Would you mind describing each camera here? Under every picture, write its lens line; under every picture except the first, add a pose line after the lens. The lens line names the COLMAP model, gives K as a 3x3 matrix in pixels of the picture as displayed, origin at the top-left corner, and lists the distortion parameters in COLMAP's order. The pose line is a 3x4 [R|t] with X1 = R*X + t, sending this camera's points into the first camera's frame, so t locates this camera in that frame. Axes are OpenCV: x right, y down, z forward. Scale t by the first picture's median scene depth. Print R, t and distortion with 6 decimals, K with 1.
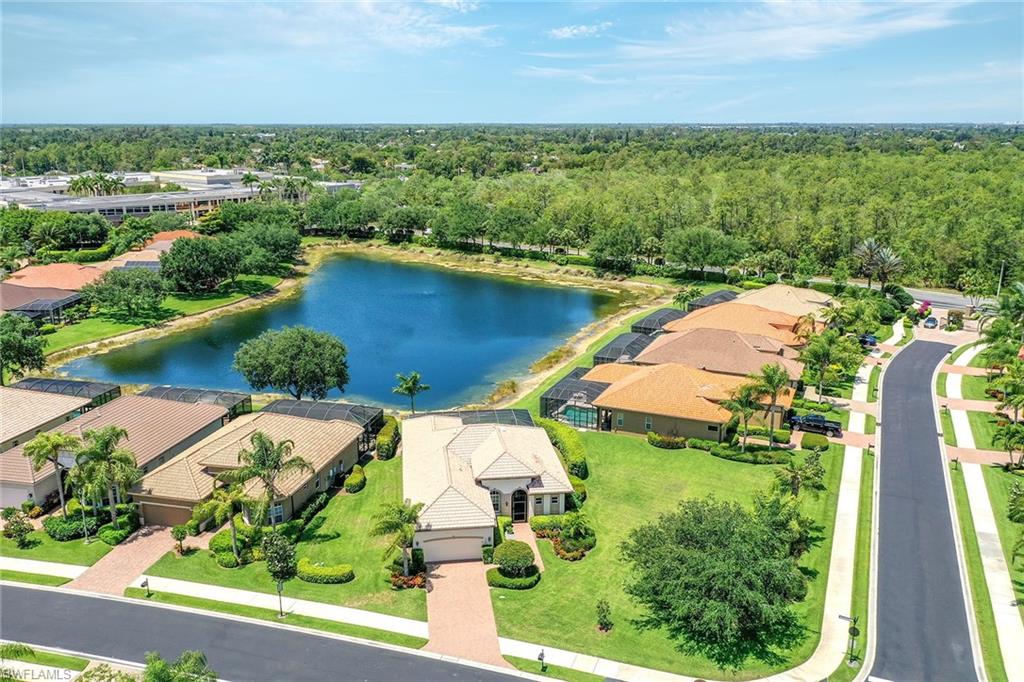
lens RADIAL K [[846.4, 0, 512.0], [0, 846.4, 341.0], [0, 0, 1]] dist [0.009466, 0.007069]
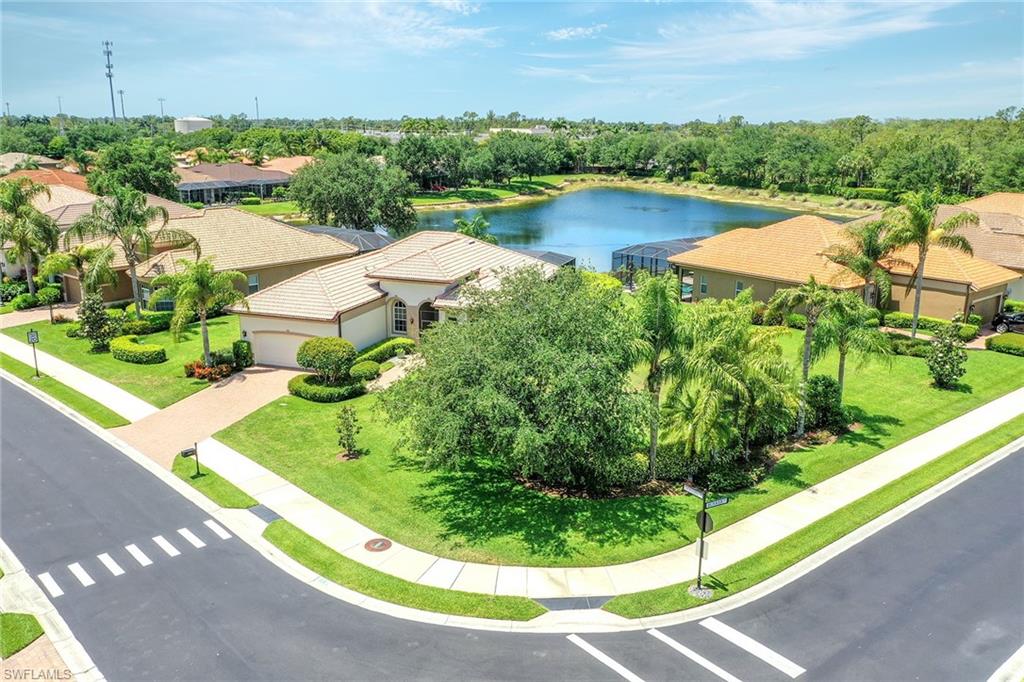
lens RADIAL K [[846.4, 0, 512.0], [0, 846.4, 341.0], [0, 0, 1]] dist [0.009466, 0.007069]
pose [[0.895745, 0.115294, -0.429357, 0.332339], [-0.119004, 0.992725, 0.018301, 0.165804], [0.428343, 0.034702, 0.902949, 0.354763]]
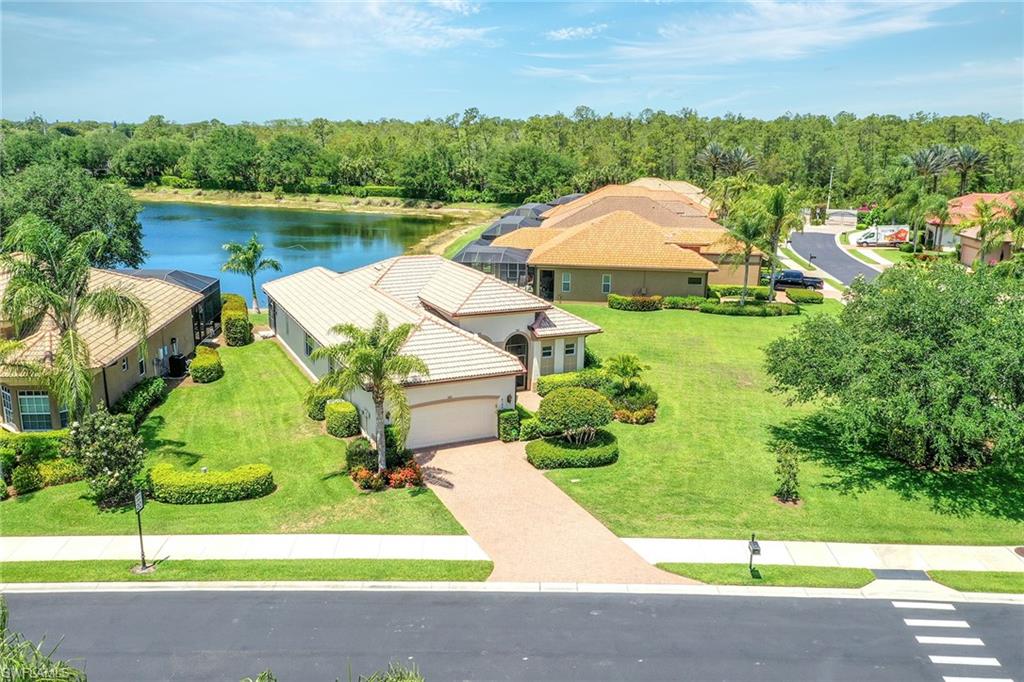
lens RADIAL K [[846.4, 0, 512.0], [0, 846.4, 341.0], [0, 0, 1]] dist [0.009466, 0.007069]
pose [[0.950374, -0.062725, 0.304720, -0.159675], [0.066518, 0.997783, -0.002070, 0.161349], [-0.303914, 0.022236, 0.952440, 0.377789]]
